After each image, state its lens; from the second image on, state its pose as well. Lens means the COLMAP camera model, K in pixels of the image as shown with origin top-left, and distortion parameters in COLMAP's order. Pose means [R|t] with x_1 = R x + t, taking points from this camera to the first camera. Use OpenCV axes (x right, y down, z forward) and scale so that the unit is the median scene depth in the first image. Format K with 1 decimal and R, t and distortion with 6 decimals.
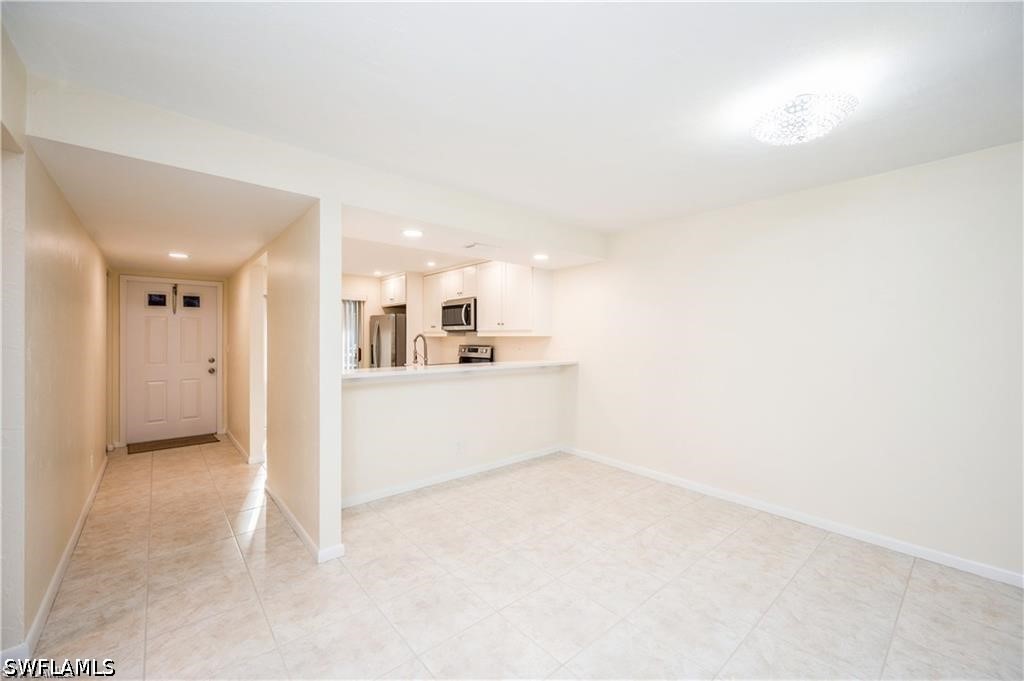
lens RADIAL K [[405.8, 0, 515.4], [0, 405.8, 338.2], [0, 0, 1]] dist [-0.000476, -0.000004]
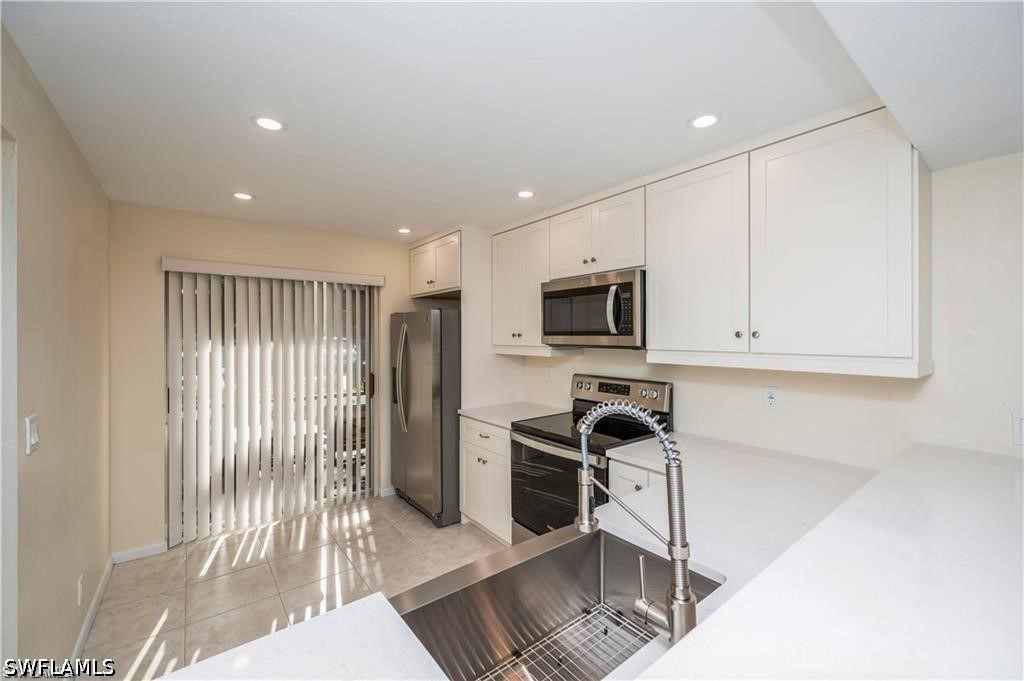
lens RADIAL K [[416.8, 0, 515.8], [0, 416.8, 336.6], [0, 0, 1]] dist [0.000083, 0.000005]
pose [[0.998733, -0.000152, -0.050326, -0.202686], [0.000144, 1.000000, -0.000161, -0.029844], [0.050326, 0.000154, 0.998733, 0.563445]]
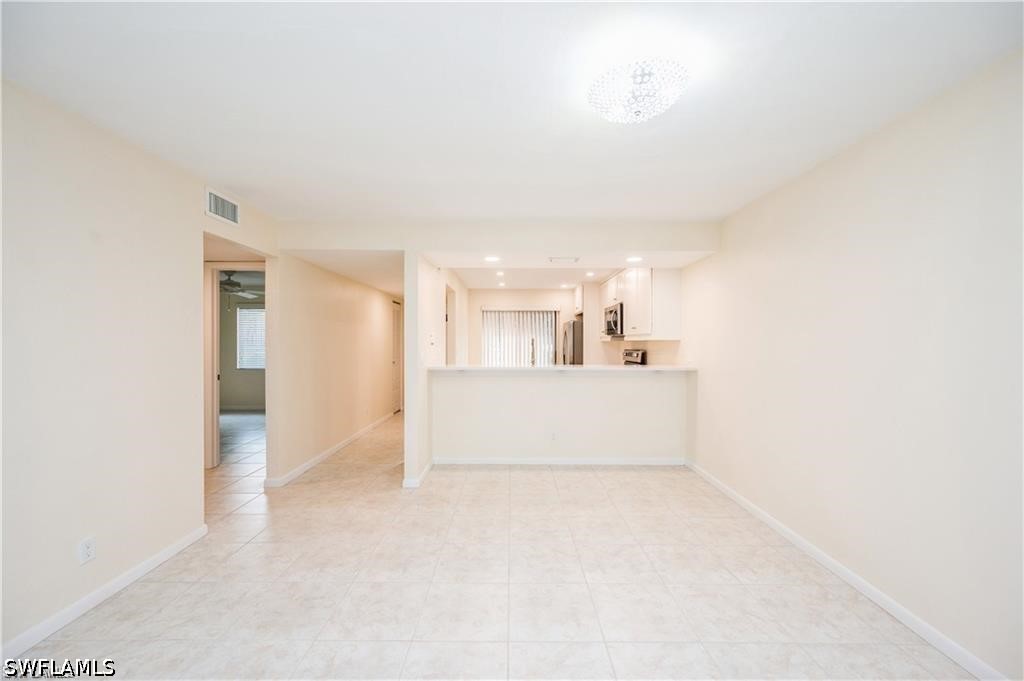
lens RADIAL K [[405.8, 0, 515.4], [0, 405.8, 338.2], [0, 0, 1]] dist [-0.000476, -0.000004]
pose [[0.757911, -0.005759, -0.652332, 0.361340], [-0.002456, 0.999929, -0.011682, 0.002575], [0.652353, 0.010455, 0.757843, 0.045186]]
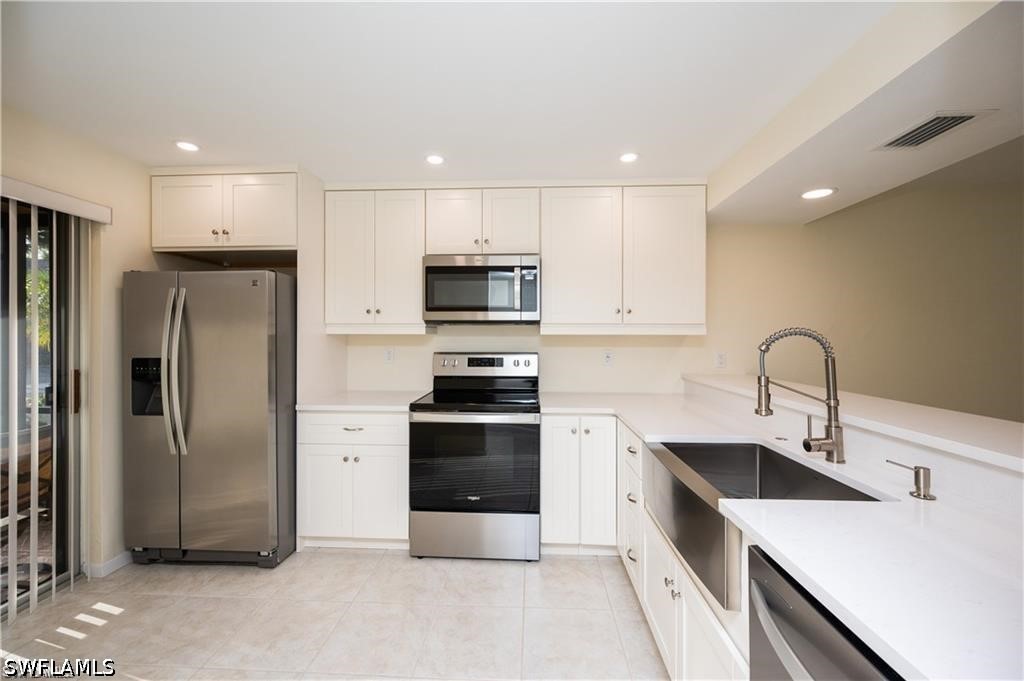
lens RADIAL K [[405.8, 0, 515.4], [0, 405.8, 338.2], [0, 0, 1]] dist [-0.000476, -0.000004]
pose [[0.689670, -0.002107, 0.724120, -0.468432], [-0.001294, 0.999991, 0.004142, -0.001666], [-0.724122, -0.003793, 0.689661, 0.670795]]
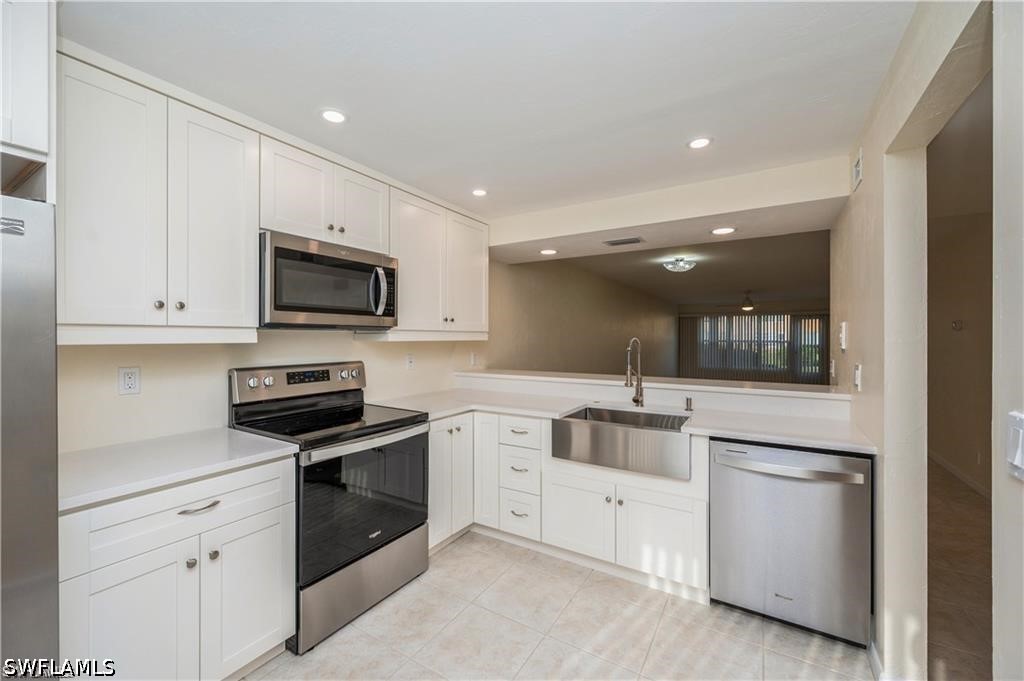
lens RADIAL K [[405.8, 0, 515.4], [0, 405.8, 338.2], [0, 0, 1]] dist [-0.000476, -0.000004]
pose [[-0.305444, -0.004354, 0.952200, -0.576189], [-0.002327, 0.999990, 0.003826, -0.010001], [-0.952207, -0.001047, -0.305451, 0.990076]]
